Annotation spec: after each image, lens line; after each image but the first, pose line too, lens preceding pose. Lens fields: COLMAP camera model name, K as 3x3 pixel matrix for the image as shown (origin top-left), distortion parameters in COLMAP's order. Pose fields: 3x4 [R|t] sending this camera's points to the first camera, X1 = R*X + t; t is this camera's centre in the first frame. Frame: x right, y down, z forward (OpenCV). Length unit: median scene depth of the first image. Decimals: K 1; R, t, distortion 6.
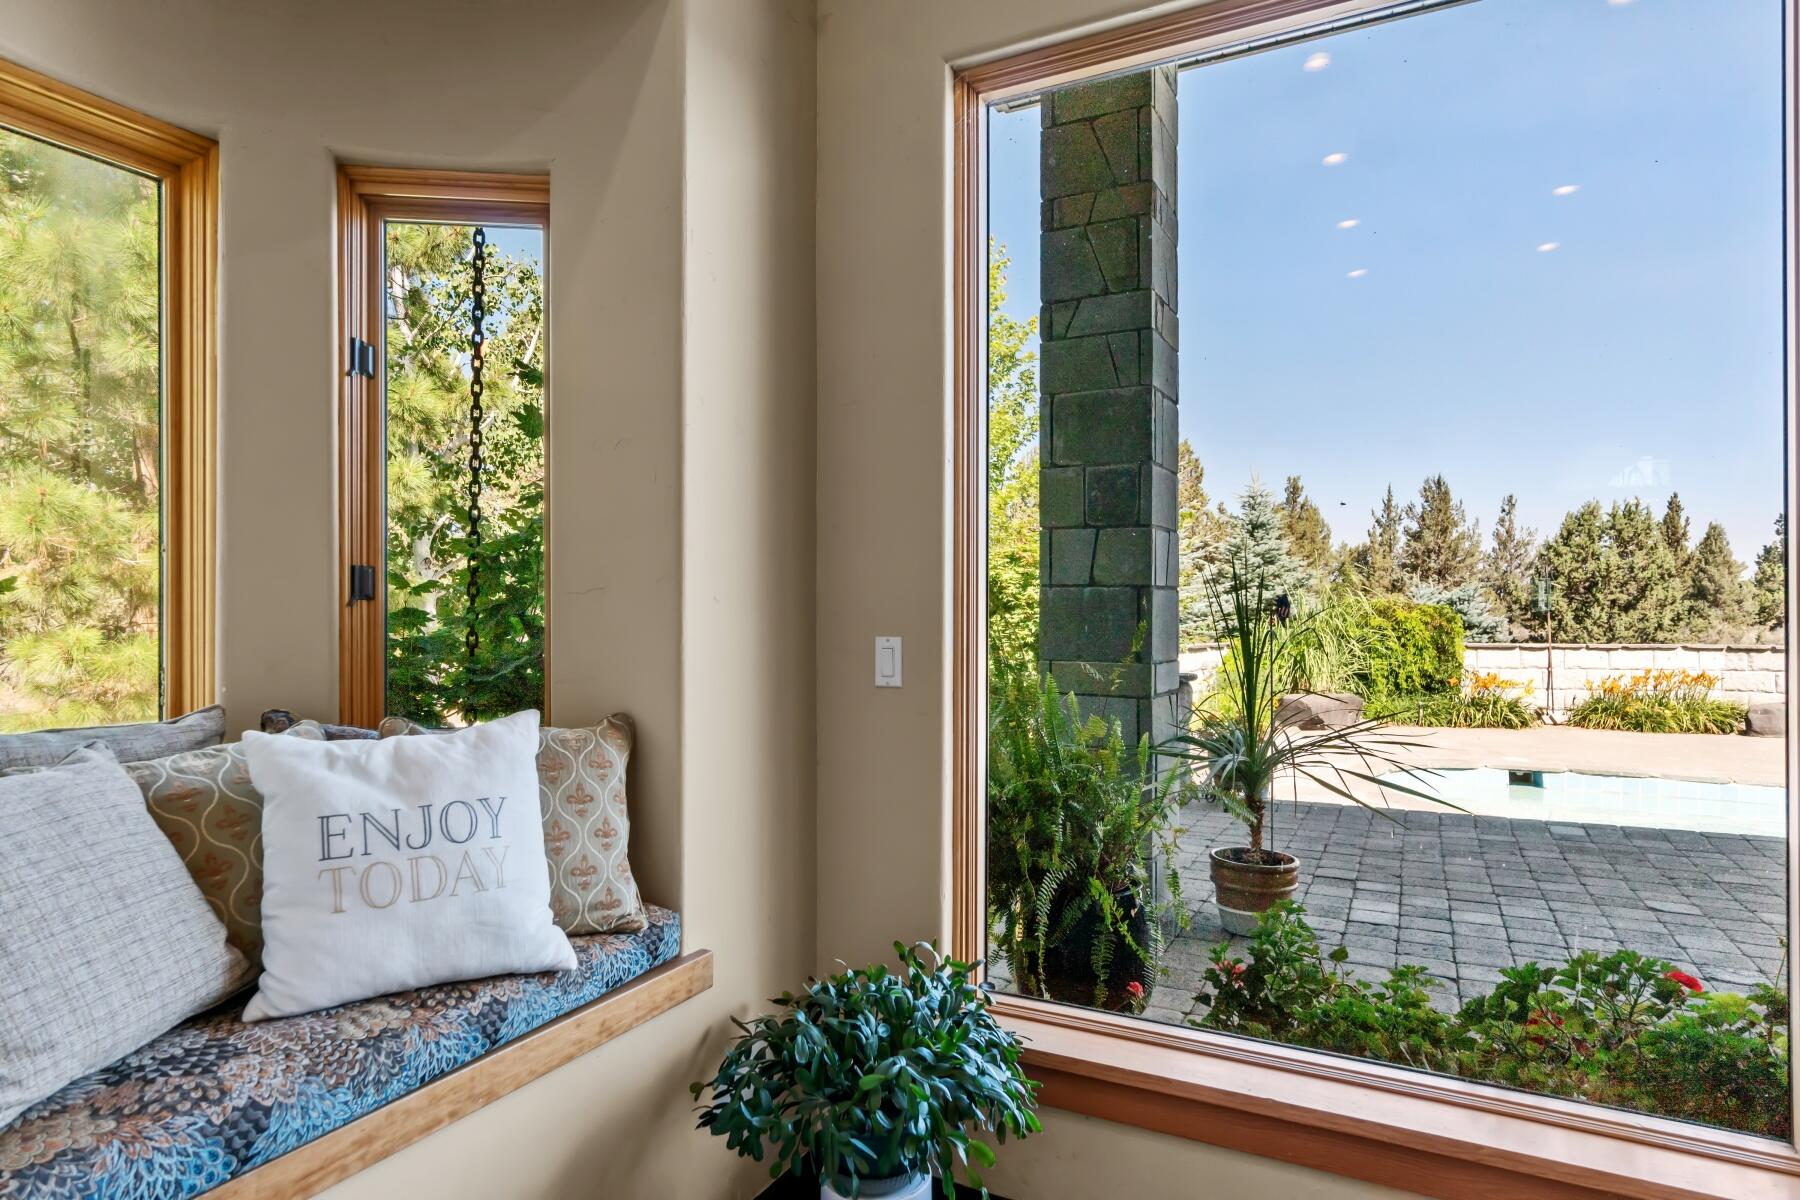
lens RADIAL K [[1001.5, 0, 901.7], [0, 1001.5, 604.8], [0, 0, 1]] dist [-0.000458, -0.000019]
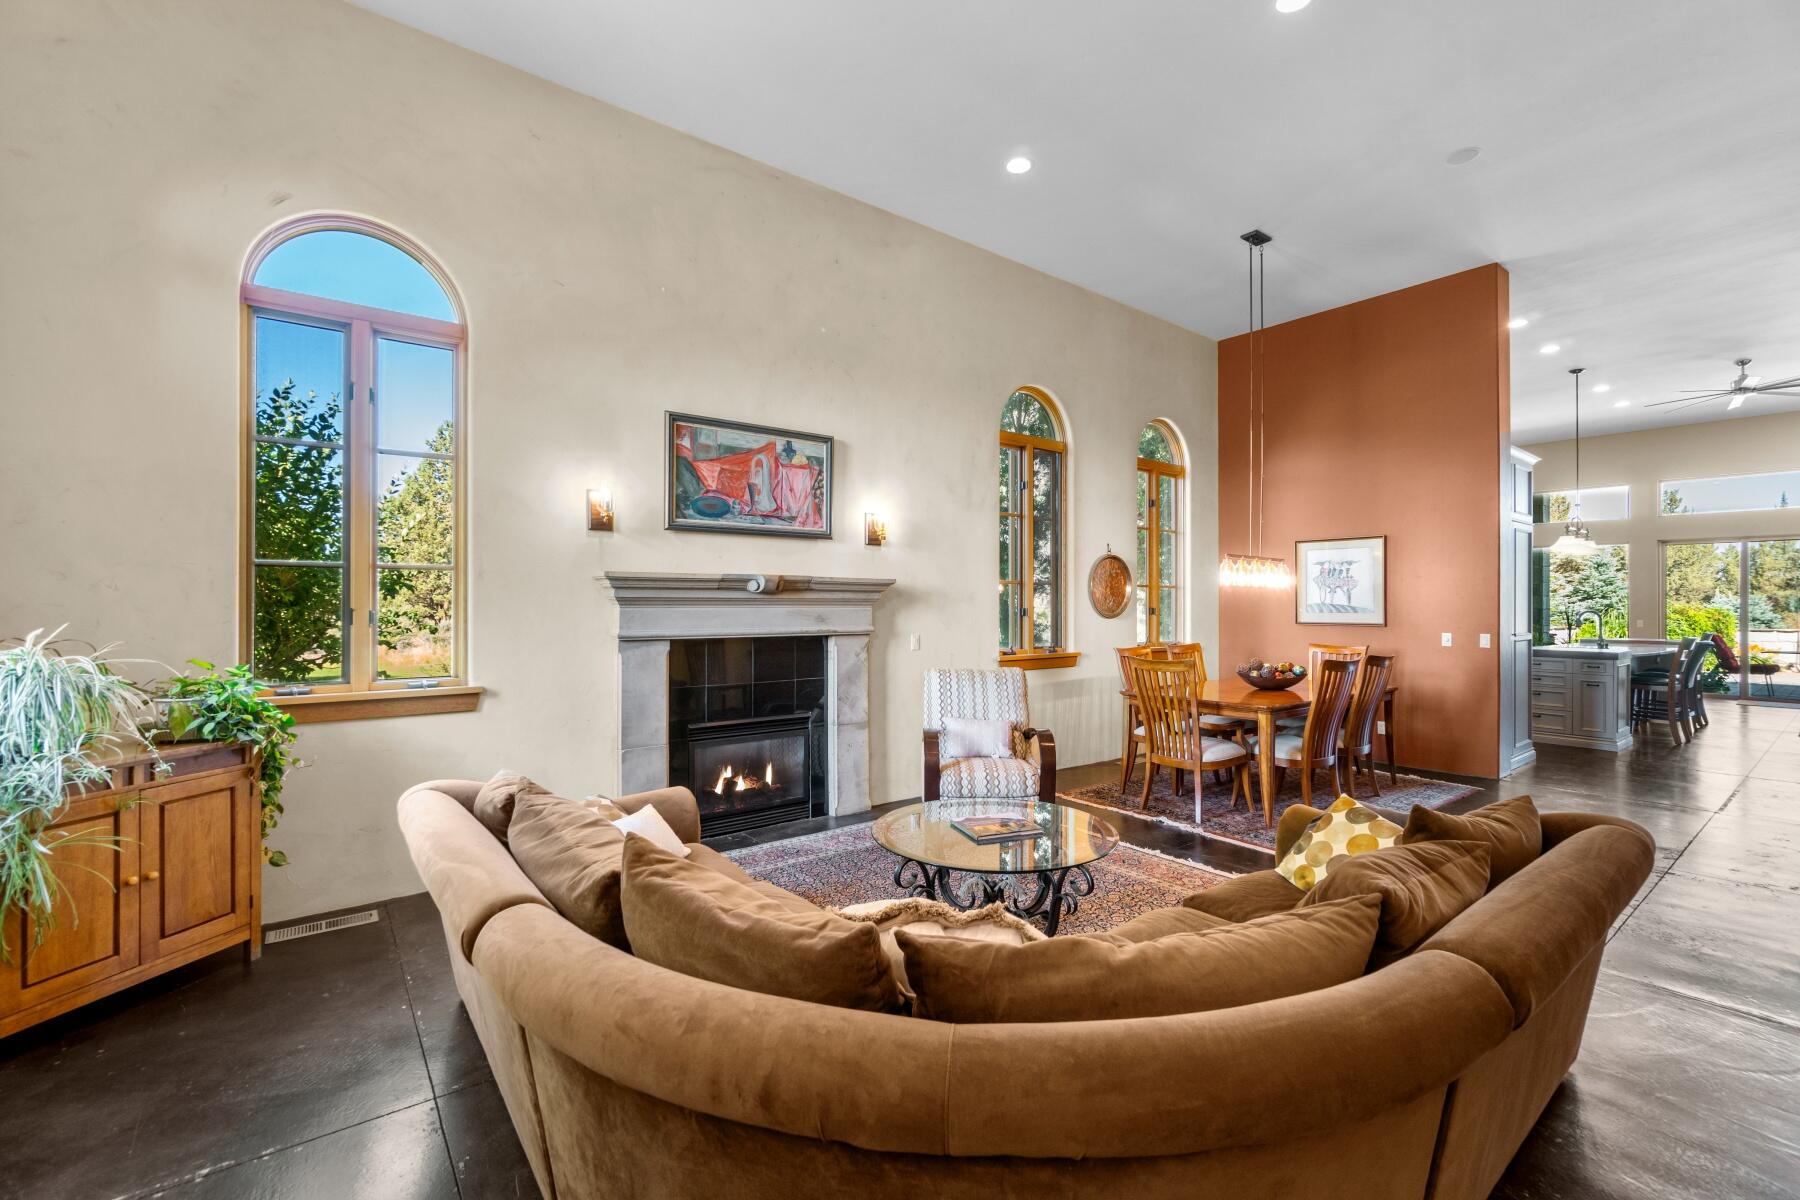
lens RADIAL K [[764.7, 0, 897.8], [0, 764.7, 600.4], [0, 0, 1]] dist [0.000771, 0.000064]
pose [[0.908055, 0.000667, -0.418850, -0.243012], [0.000901, 0.999993, 0.003546, -0.018698], [0.418849, -0.003597, 0.908049, -0.862688]]
